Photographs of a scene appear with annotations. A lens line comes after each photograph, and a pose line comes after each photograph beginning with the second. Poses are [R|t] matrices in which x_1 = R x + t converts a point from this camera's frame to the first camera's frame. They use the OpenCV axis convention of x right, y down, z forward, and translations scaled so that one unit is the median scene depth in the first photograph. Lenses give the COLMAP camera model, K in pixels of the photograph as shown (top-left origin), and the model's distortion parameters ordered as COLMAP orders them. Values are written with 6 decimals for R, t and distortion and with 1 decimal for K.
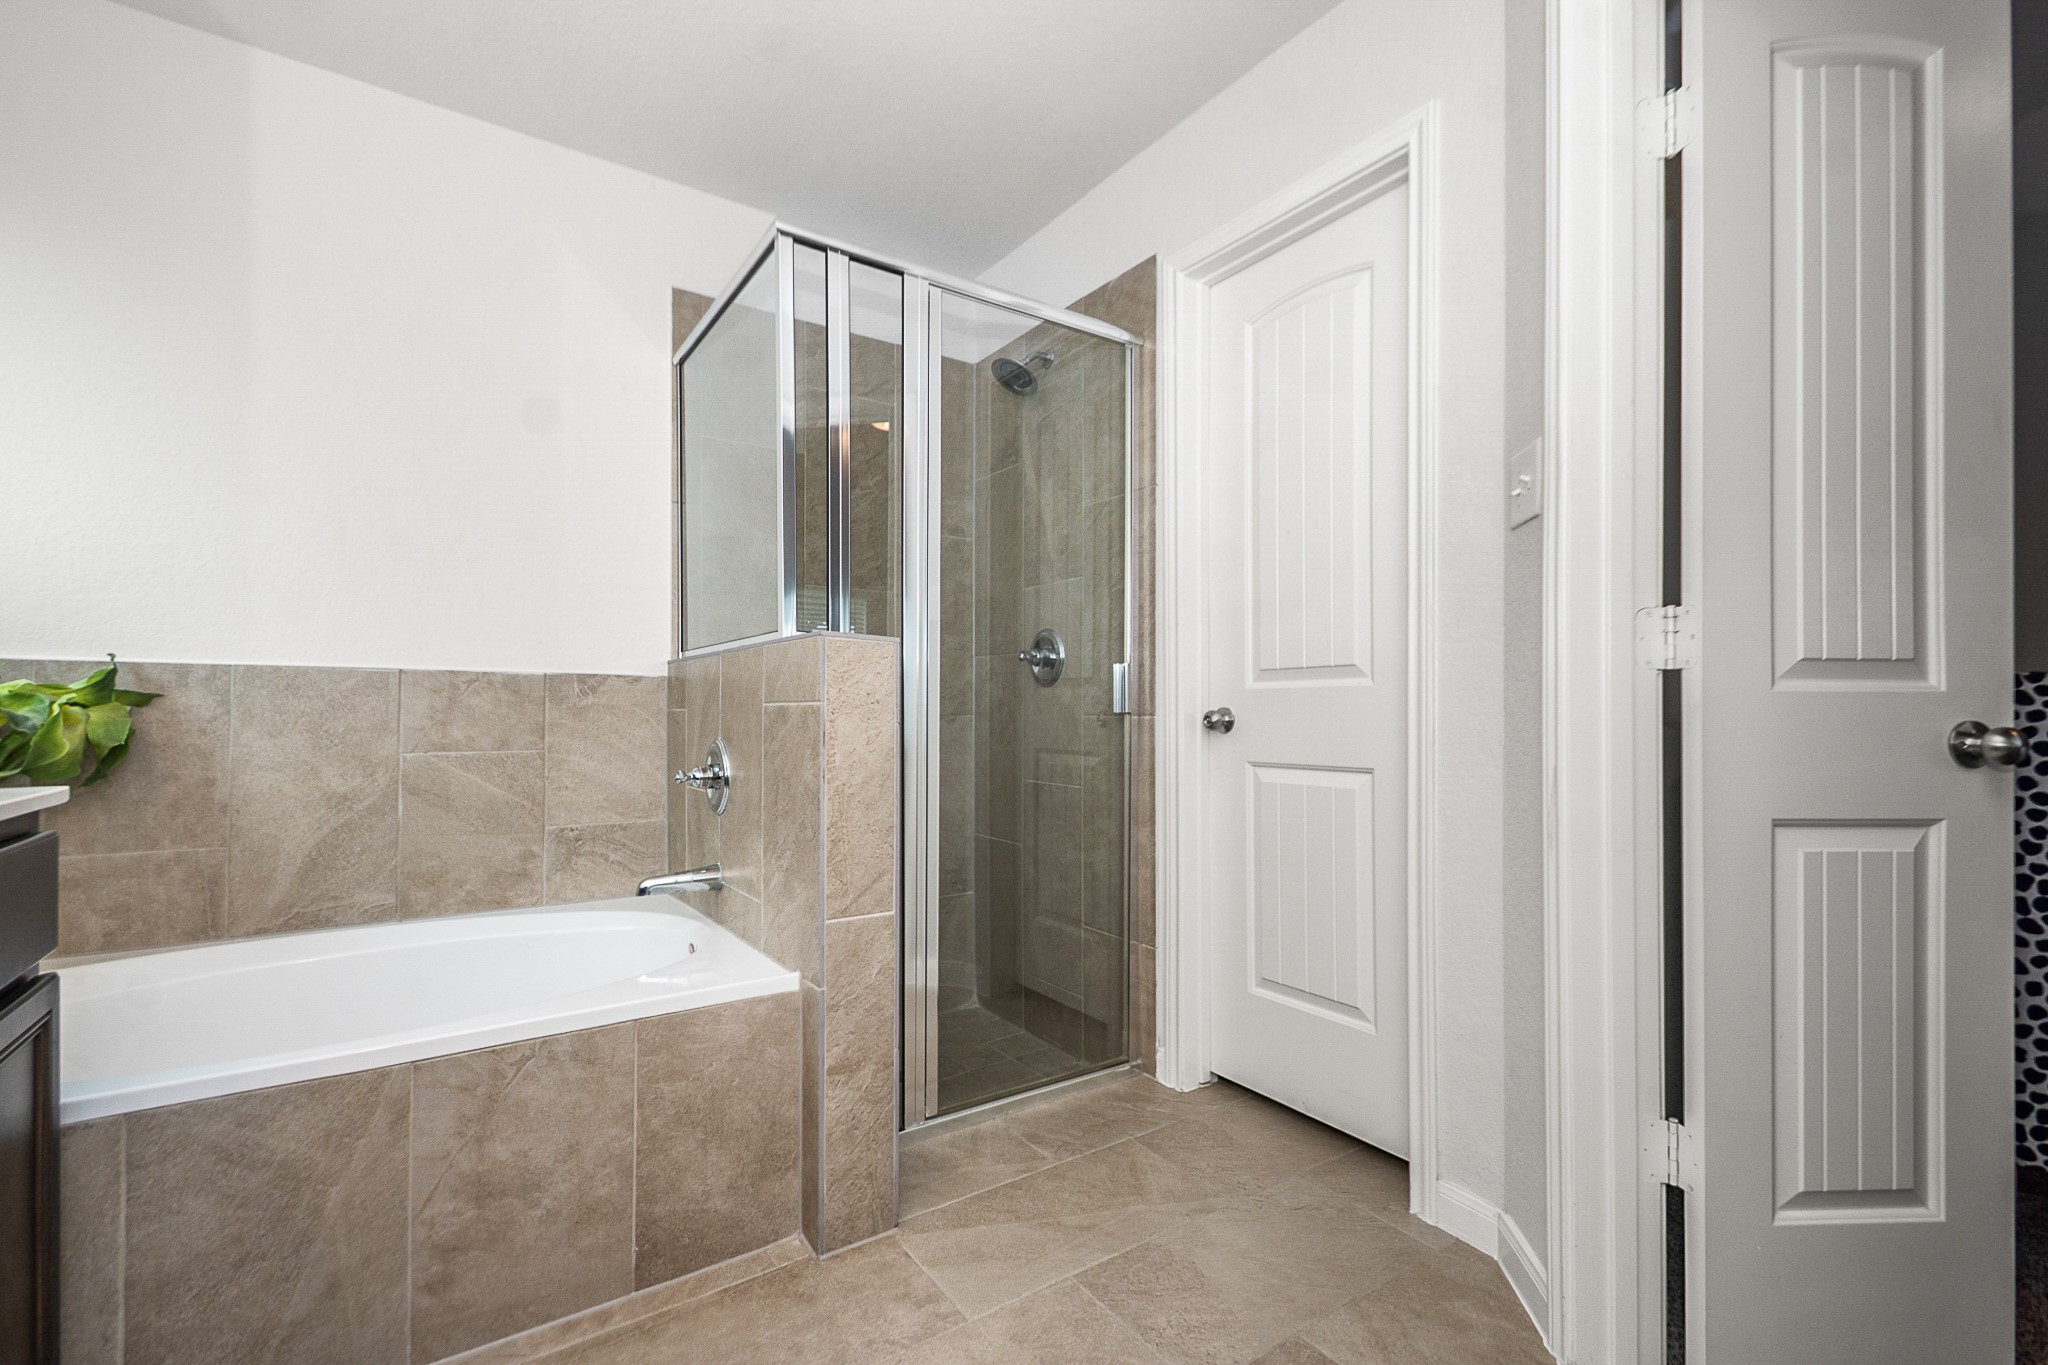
lens RADIAL K [[902.1, 0, 1023.6], [0, 902.1, 695.6], [0, 0, 1]] dist [0.024011, -0.009774]
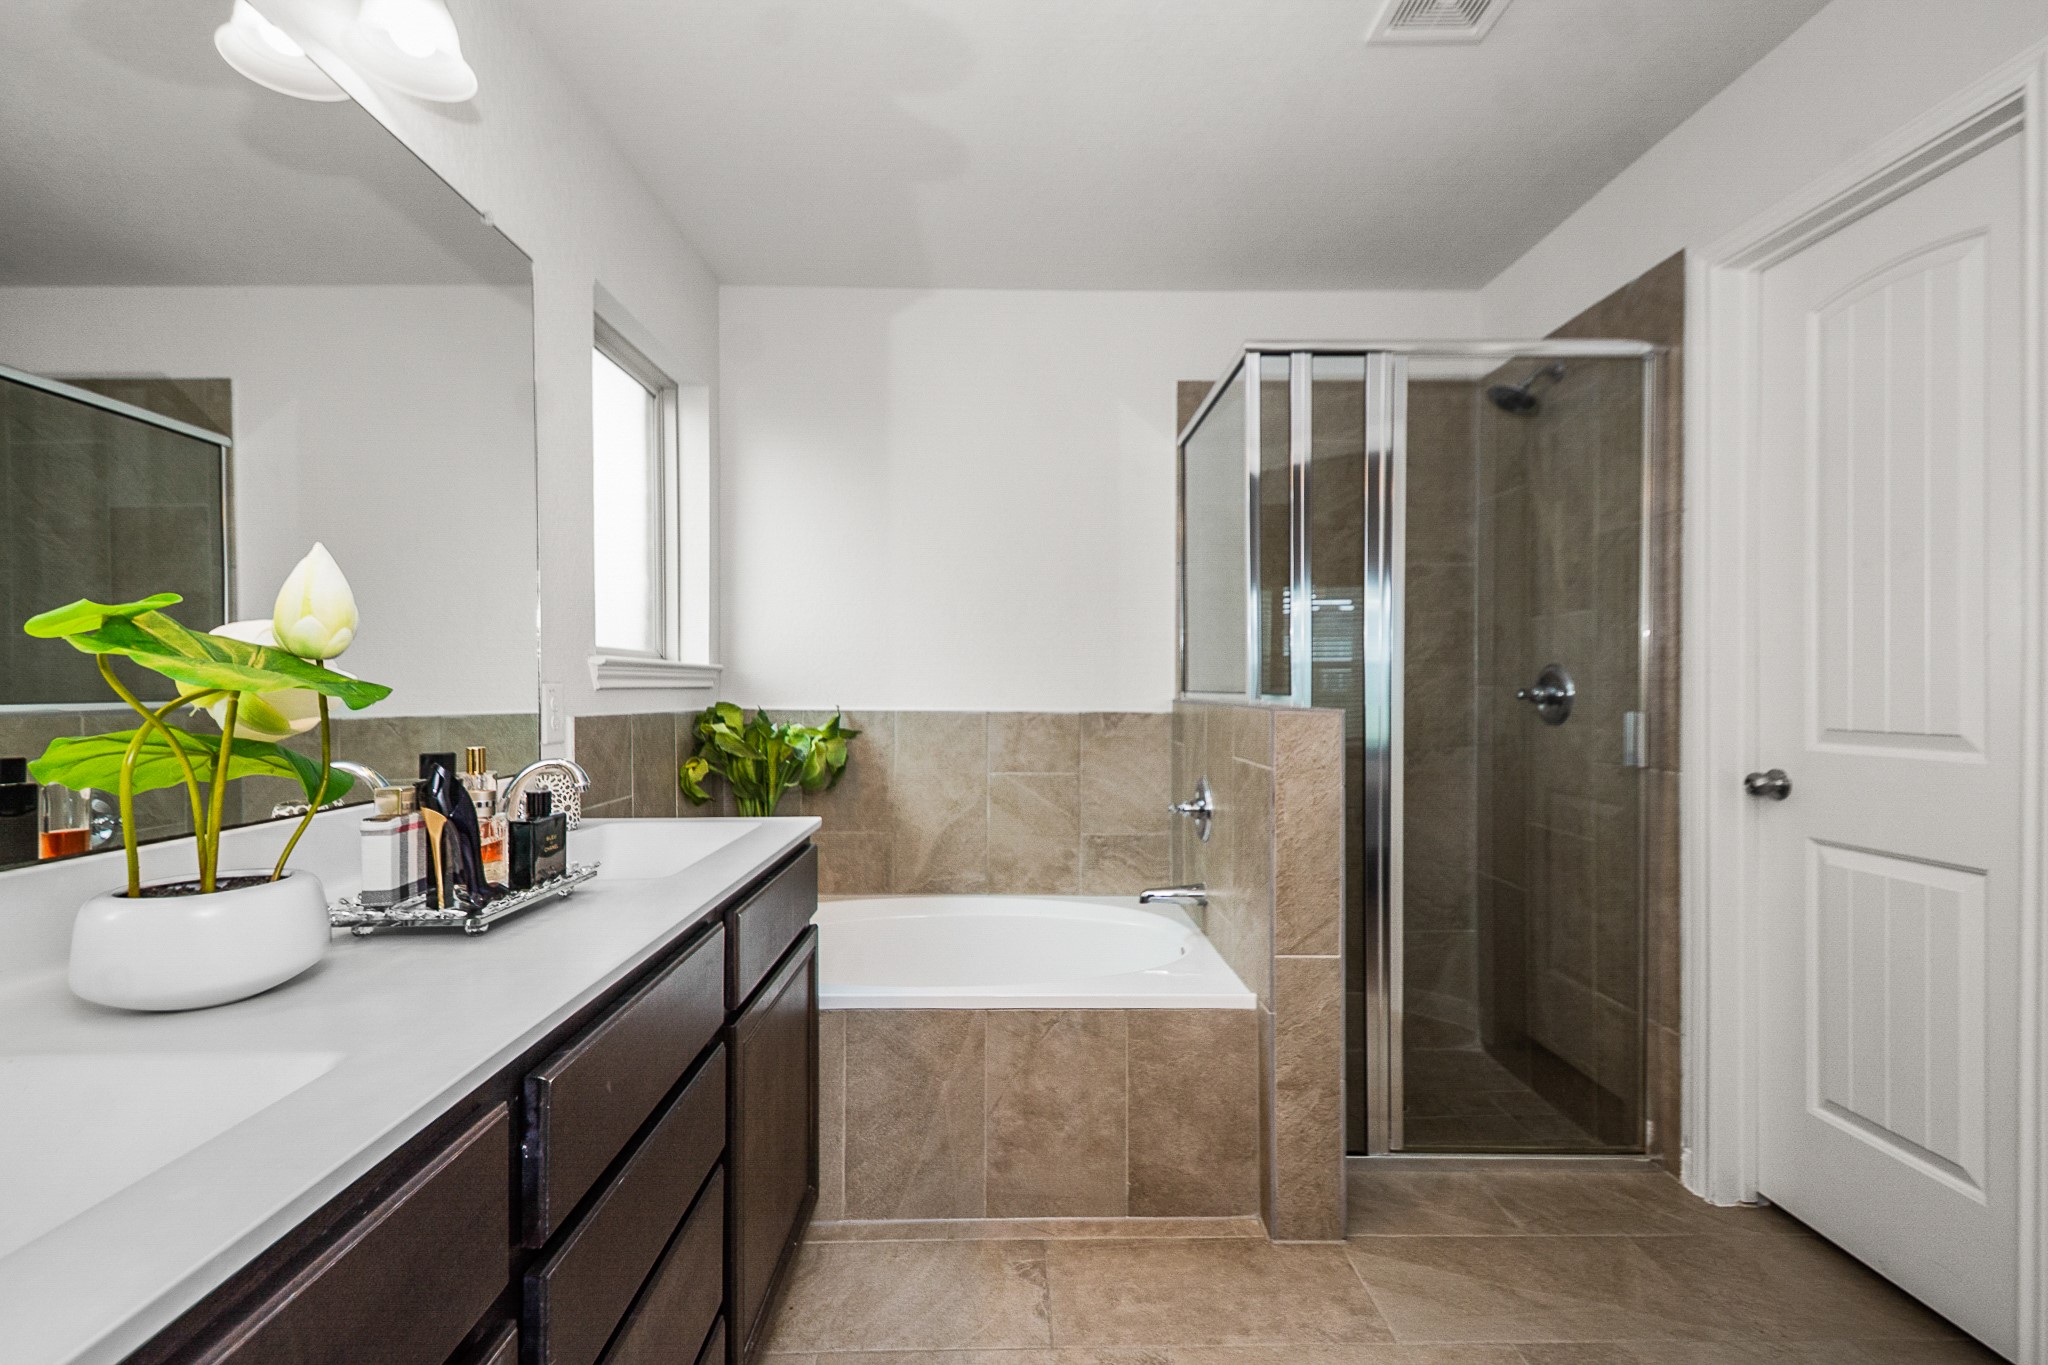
lens RADIAL K [[902.1, 0, 1019.8], [0, 902.1, 685.9], [0, 0, 1]] dist [0.024011, -0.009774]
pose [[0.834618, 0.001015, -0.550828, 0.126505], [0.003151, 0.999973, 0.006617, -0.090754], [0.550820, -0.007258, 0.834592, -0.130457]]
